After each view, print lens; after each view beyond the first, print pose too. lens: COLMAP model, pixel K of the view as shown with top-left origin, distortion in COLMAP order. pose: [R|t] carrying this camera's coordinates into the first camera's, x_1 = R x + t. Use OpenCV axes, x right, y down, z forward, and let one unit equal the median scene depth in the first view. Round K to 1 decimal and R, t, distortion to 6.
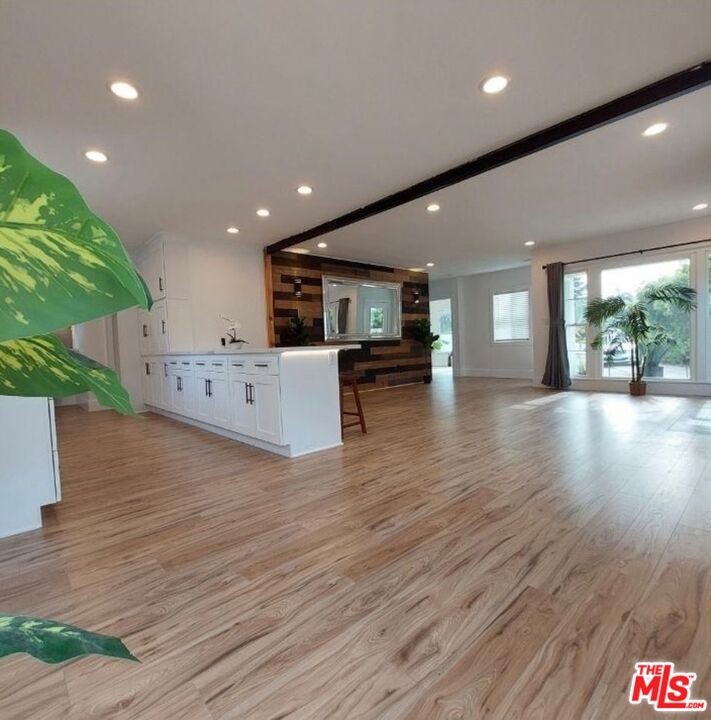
lens RADIAL K [[388.1, 0, 355.5], [0, 388.1, 360.0], [0, 0, 1]] dist [-0.020229, 0.001005]
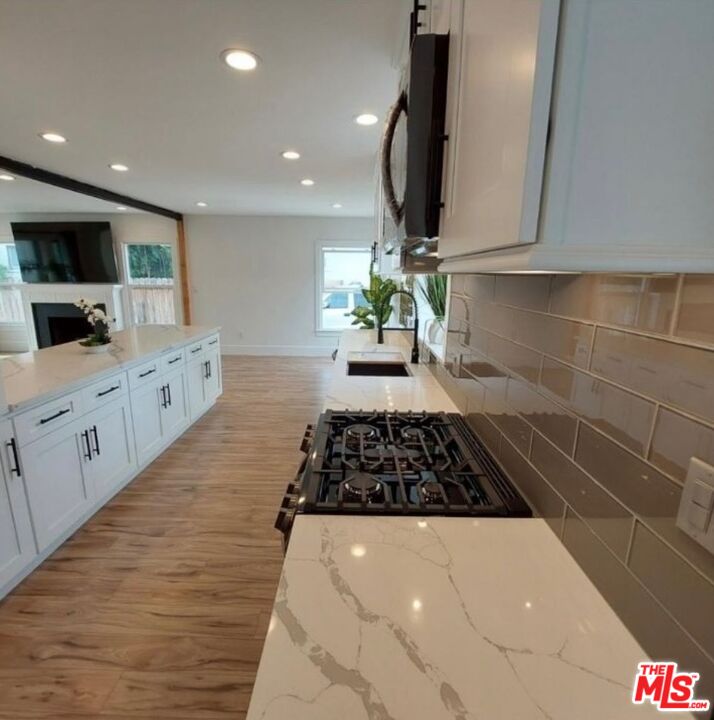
lens RADIAL K [[388.1, 0, 357.0], [0, 388.1, 360.0], [0, 0, 1]] dist [-0.020229, 0.001005]
pose [[-0.738491, -0.114088, 0.664541, -1.769127], [0.038189, 0.976922, 0.210157, -0.221068], [-0.673181, 0.180577, -0.717091, 1.952628]]
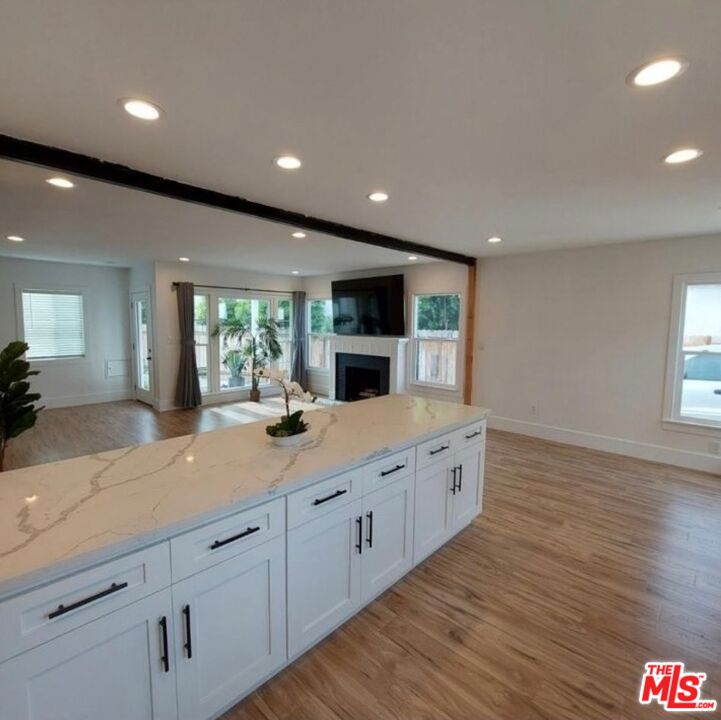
lens RADIAL K [[387.5, 0, 360.5], [0, 387.5, 360.0], [0, 0, 1]] dist [-0.004471, -0.002193]
pose [[-0.080739, -0.057170, 0.995094, -1.261159], [0.026258, 0.997885, 0.059461, -0.247877], [-0.996389, 0.030930, -0.079067, 1.574120]]
